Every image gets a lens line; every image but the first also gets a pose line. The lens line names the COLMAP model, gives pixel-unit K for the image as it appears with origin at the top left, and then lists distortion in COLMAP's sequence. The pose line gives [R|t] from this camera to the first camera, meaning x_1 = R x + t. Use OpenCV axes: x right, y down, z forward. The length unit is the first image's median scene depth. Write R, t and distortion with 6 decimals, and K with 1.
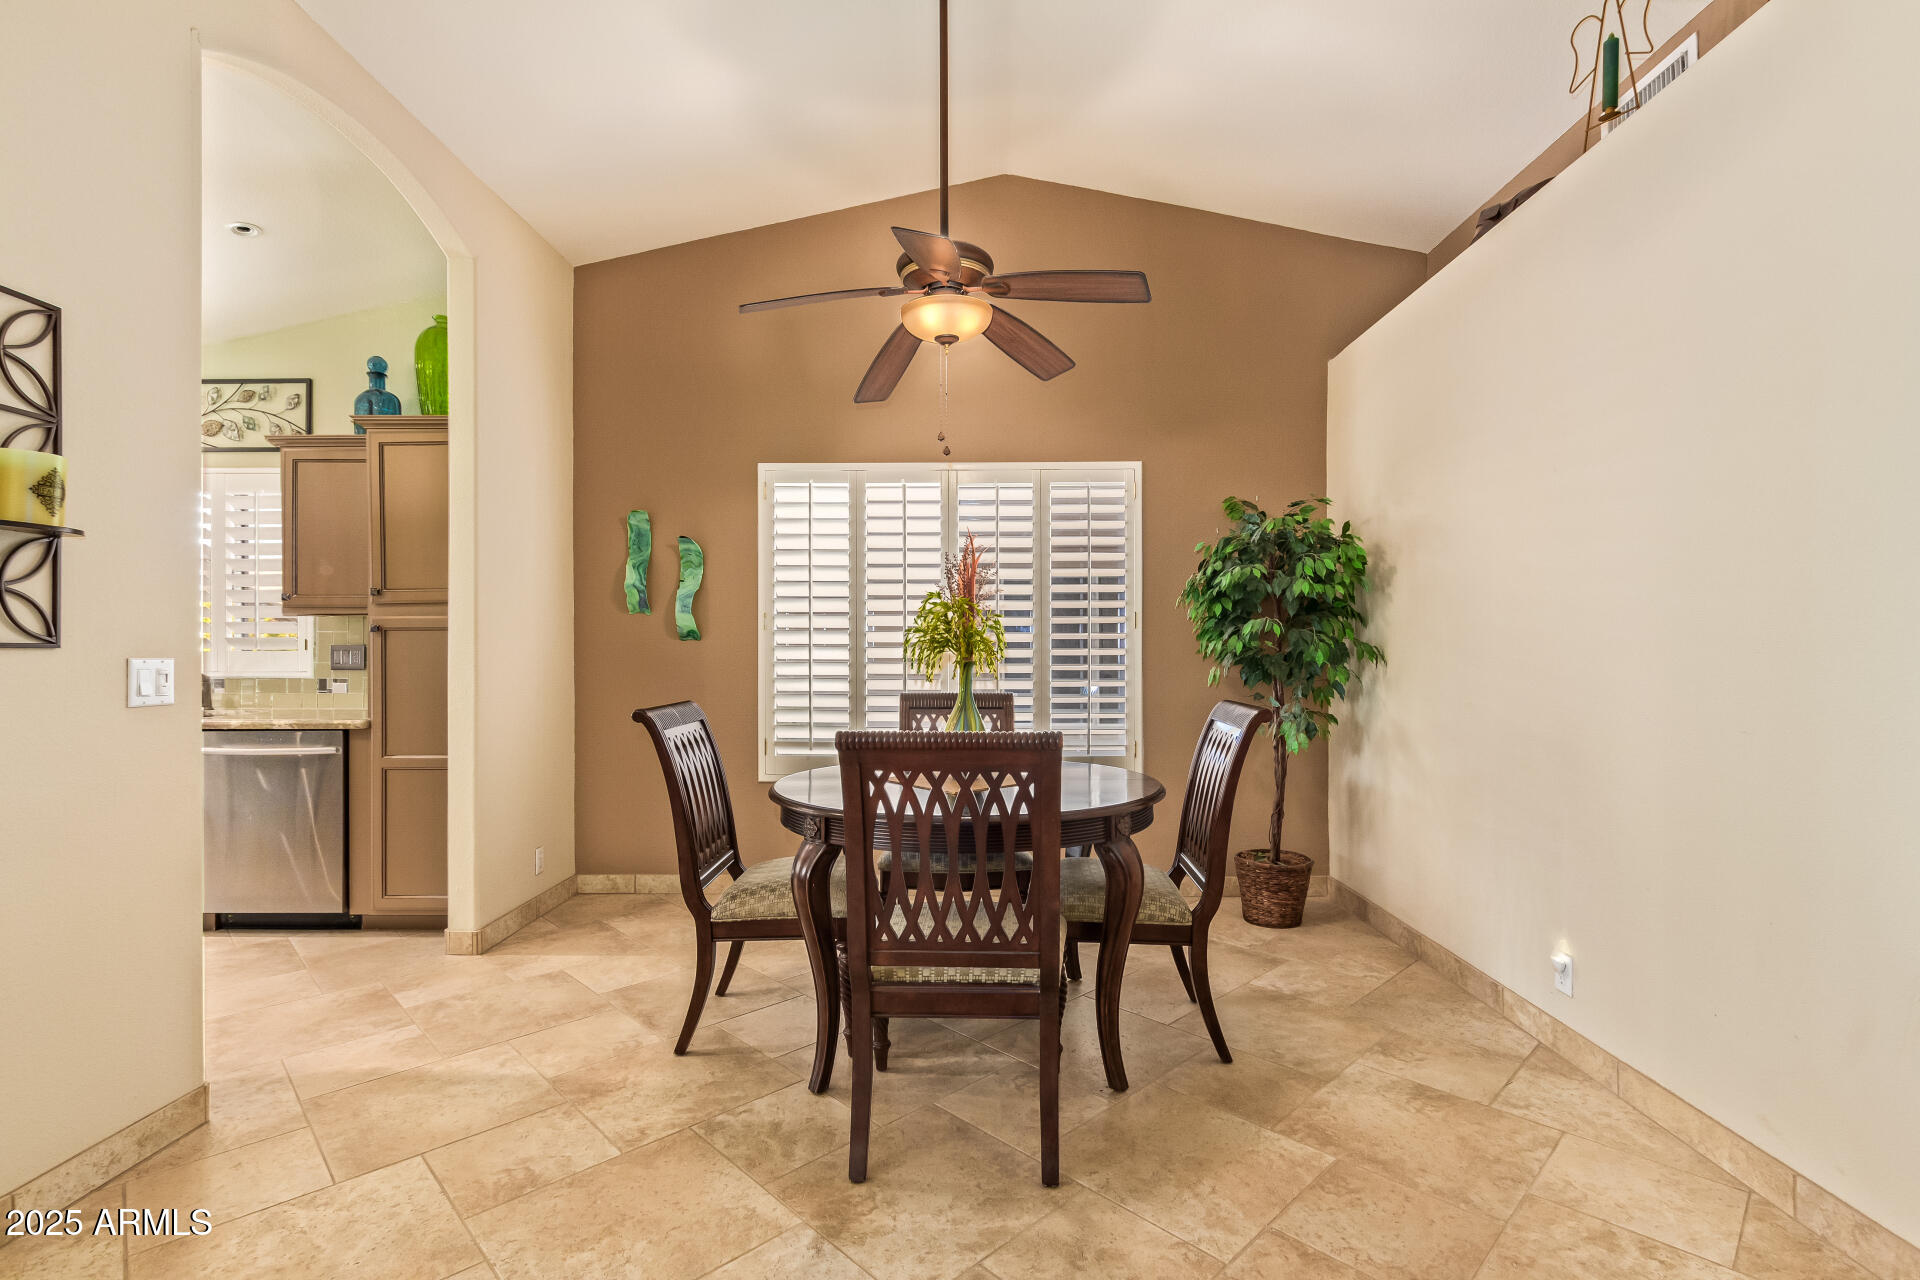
lens RADIAL K [[877.9, 0, 963.6], [0, 877.9, 644.8], [0, 0, 1]] dist [0.016991, -0.008950]
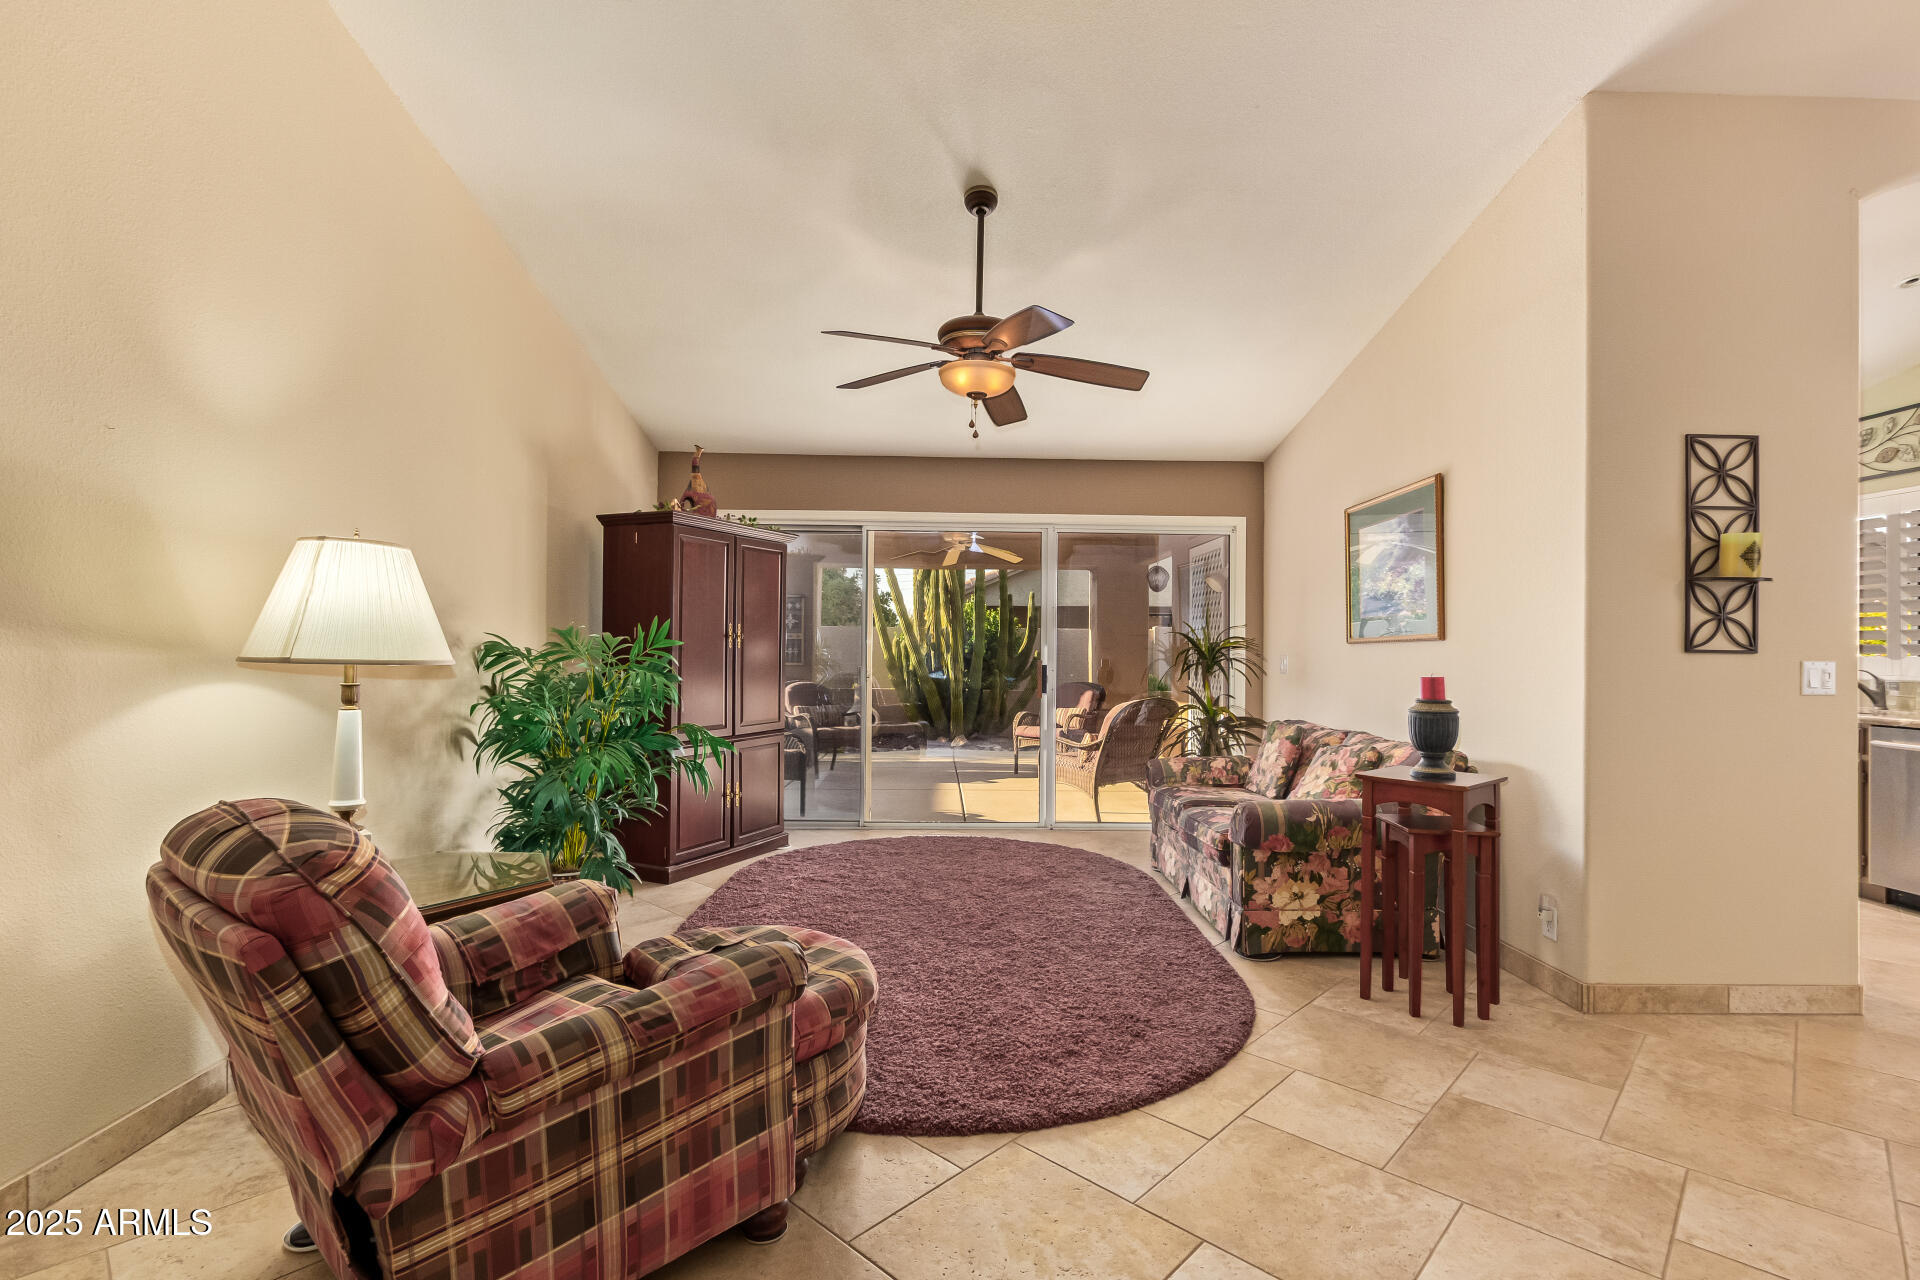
lens RADIAL K [[877.9, 0, 963.6], [0, 877.9, 644.8], [0, 0, 1]] dist [0.016991, -0.008950]
pose [[0.042707, -0.000770, -0.999087, 0.303131], [-0.003905, 0.999992, -0.000938, -0.003285], [0.999080, 0.003942, 0.042704, -0.295077]]
